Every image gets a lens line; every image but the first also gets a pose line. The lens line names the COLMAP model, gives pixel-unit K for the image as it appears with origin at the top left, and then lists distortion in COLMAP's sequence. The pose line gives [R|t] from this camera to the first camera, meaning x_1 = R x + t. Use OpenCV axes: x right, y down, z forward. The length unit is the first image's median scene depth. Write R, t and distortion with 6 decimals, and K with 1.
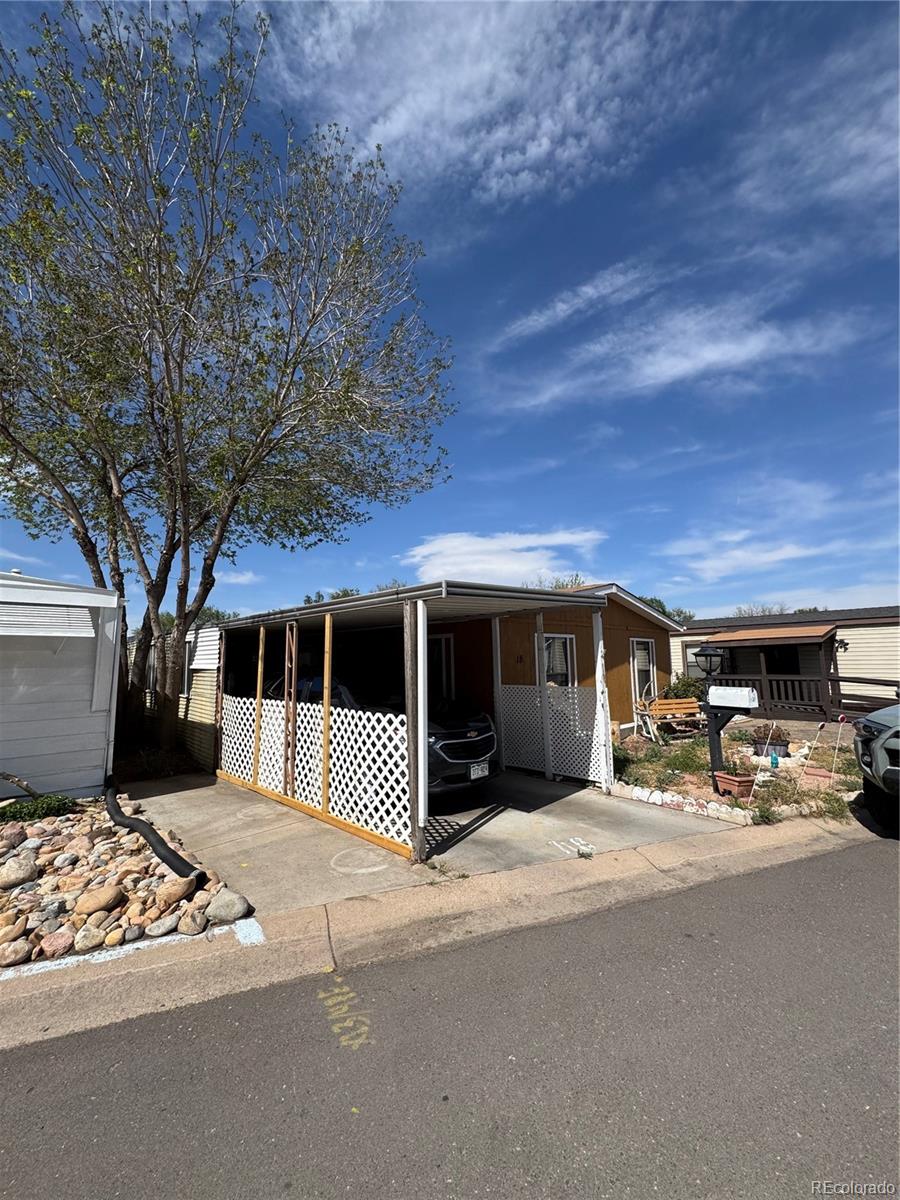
lens RADIAL K [[492.2, 0, 446.6], [0, 492.2, 600.3], [0, 0, 1]] dist [-0.001091, -0.000168]
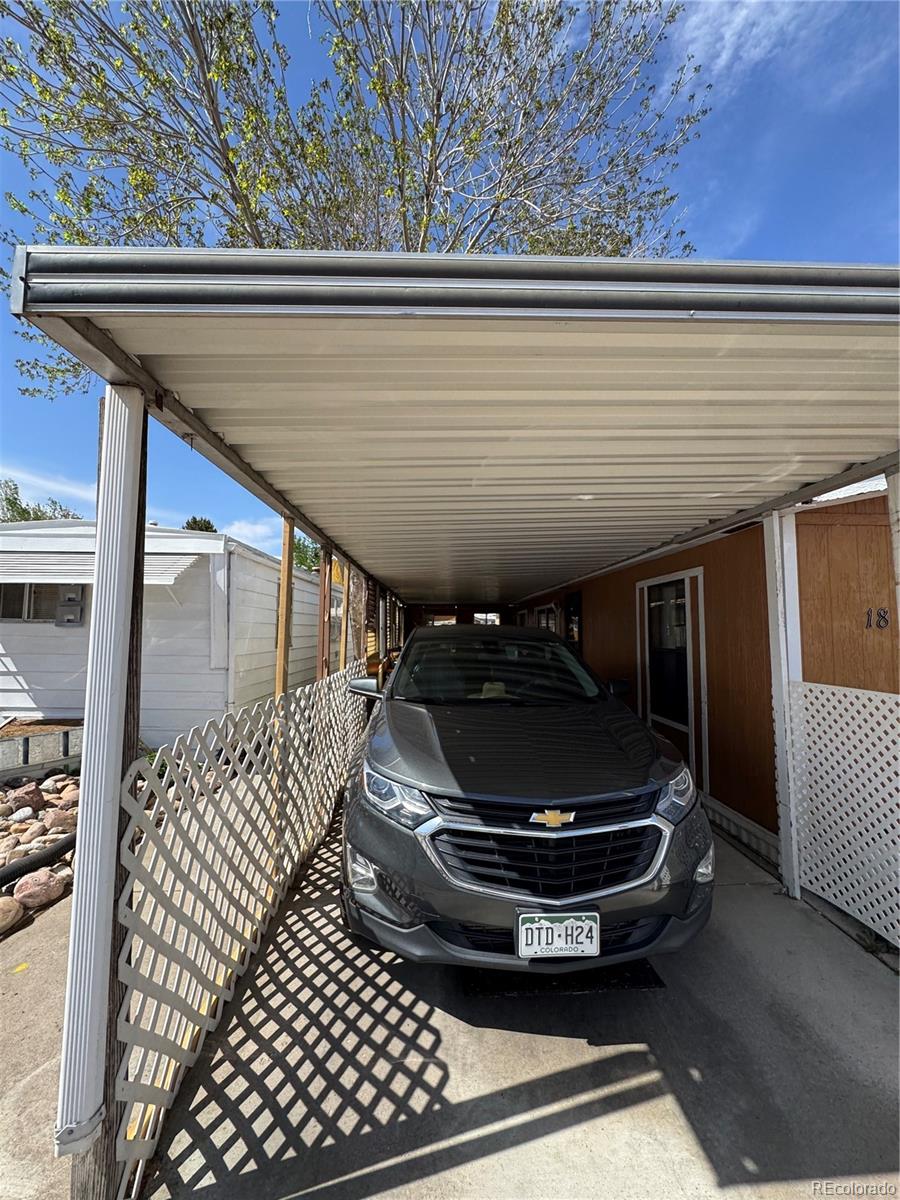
lens RADIAL K [[492.2, 0, 446.6], [0, 492.2, 600.3], [0, 0, 1]] dist [-0.001091, -0.000168]
pose [[0.738627, -0.017525, -0.673887, 0.234255], [0.057049, 0.997701, 0.036584, 0.104635], [0.671696, -0.065467, 0.737928, 0.712821]]
